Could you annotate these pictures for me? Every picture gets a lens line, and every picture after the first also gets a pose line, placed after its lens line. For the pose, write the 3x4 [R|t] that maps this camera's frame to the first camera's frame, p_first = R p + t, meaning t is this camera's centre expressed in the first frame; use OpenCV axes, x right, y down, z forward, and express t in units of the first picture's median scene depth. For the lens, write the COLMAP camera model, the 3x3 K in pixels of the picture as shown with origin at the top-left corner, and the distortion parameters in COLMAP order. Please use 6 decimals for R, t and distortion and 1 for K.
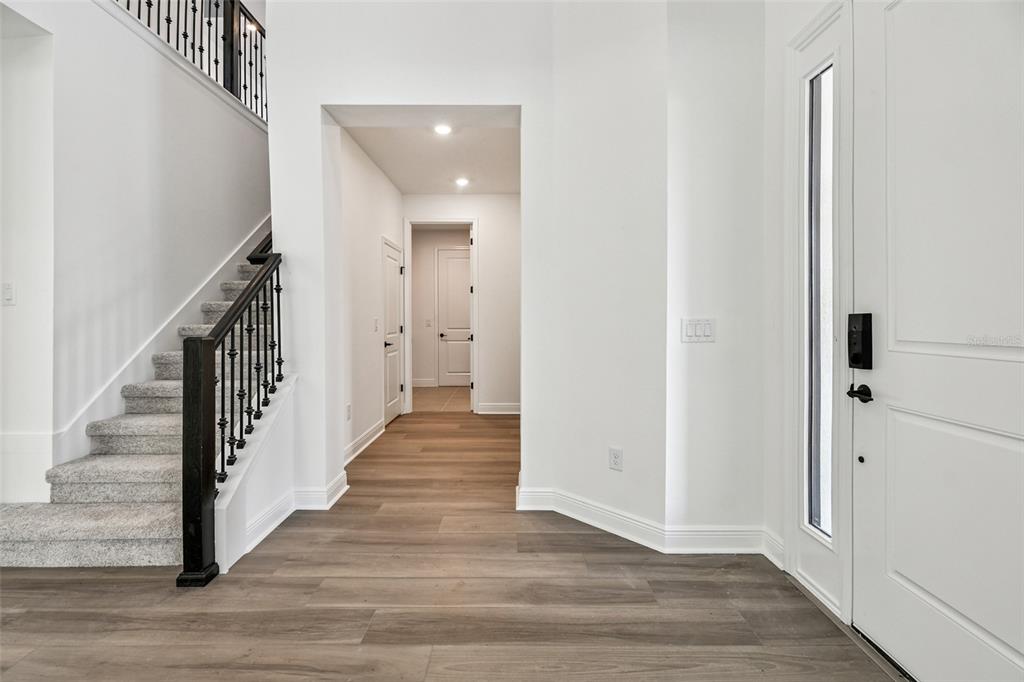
lens RADIAL K [[451.5, 0, 484.3], [0, 451.5, 321.4], [0, 0, 1]] dist [0.027868, 0.000377]
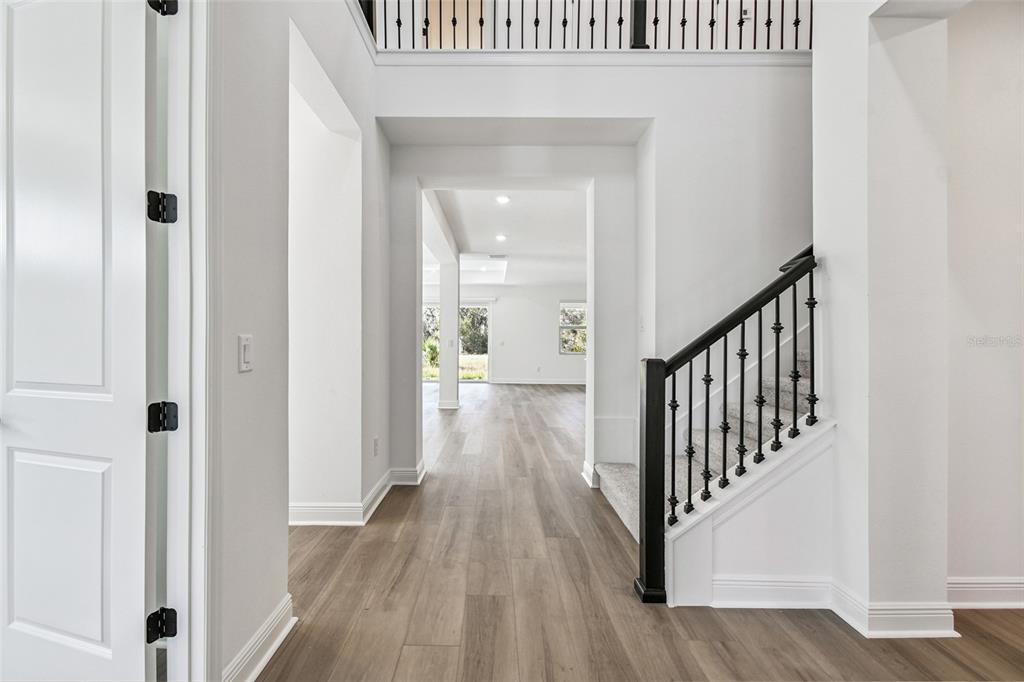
lens RADIAL K [[437.4, 0, 505.2], [0, 437.4, 341.0], [0, 0, 1]] dist [0.010962, -0.013974]
pose [[0.028395, -0.000718, -0.999597, 0.345532], [-0.009192, 0.999957, -0.000979, -0.003009], [0.999555, 0.009216, 0.028387, 0.626905]]
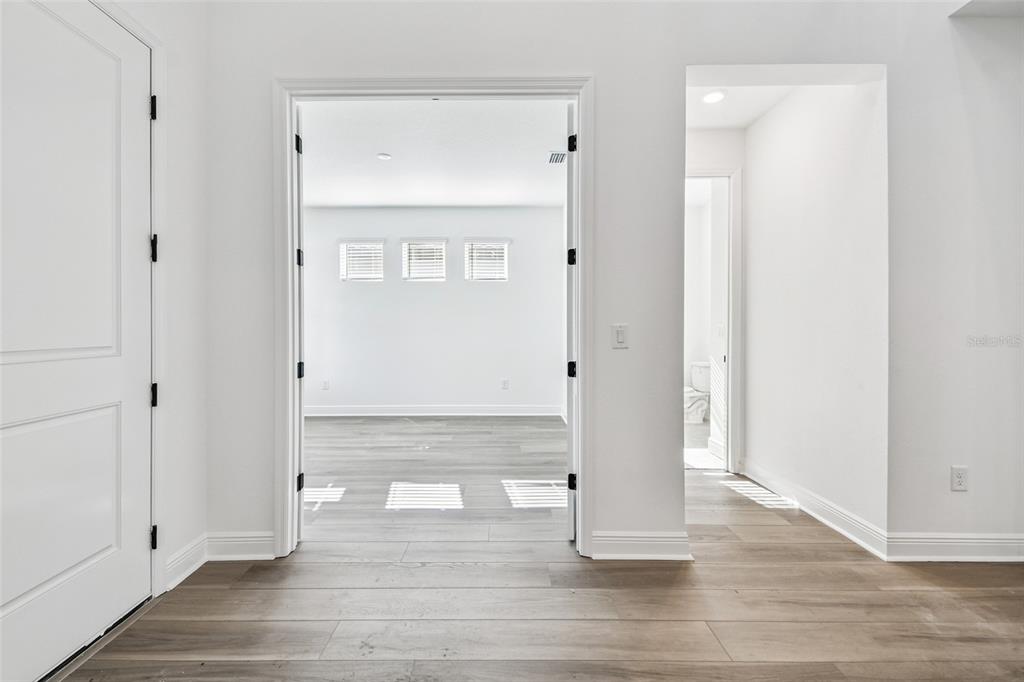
lens RADIAL K [[465.1, 0, 500.3], [0, 465.1, 327.5], [0, 0, 1]] dist [-0.000020, -0.000217]
pose [[-0.999982, 0.004476, -0.003971, -0.064184], [0.004467, 0.999987, 0.002307, -0.004573], [0.003981, 0.002289, -0.999989, 1.329806]]
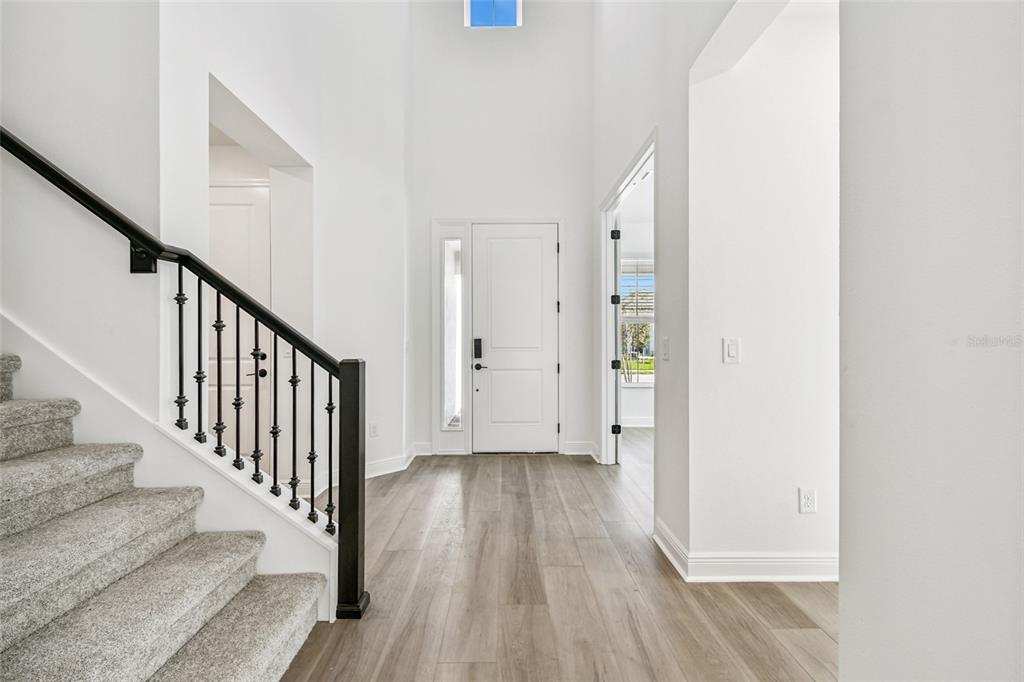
lens RADIAL K [[465.1, 0, 500.3], [0, 465.1, 327.5], [0, 0, 1]] dist [-0.000020, -0.000217]
pose [[0.004742, 0.026081, 0.999649, -1.592018], [0.002543, 0.999656, -0.026093, -0.007114], [-0.999986, 0.002666, 0.004674, 0.666705]]
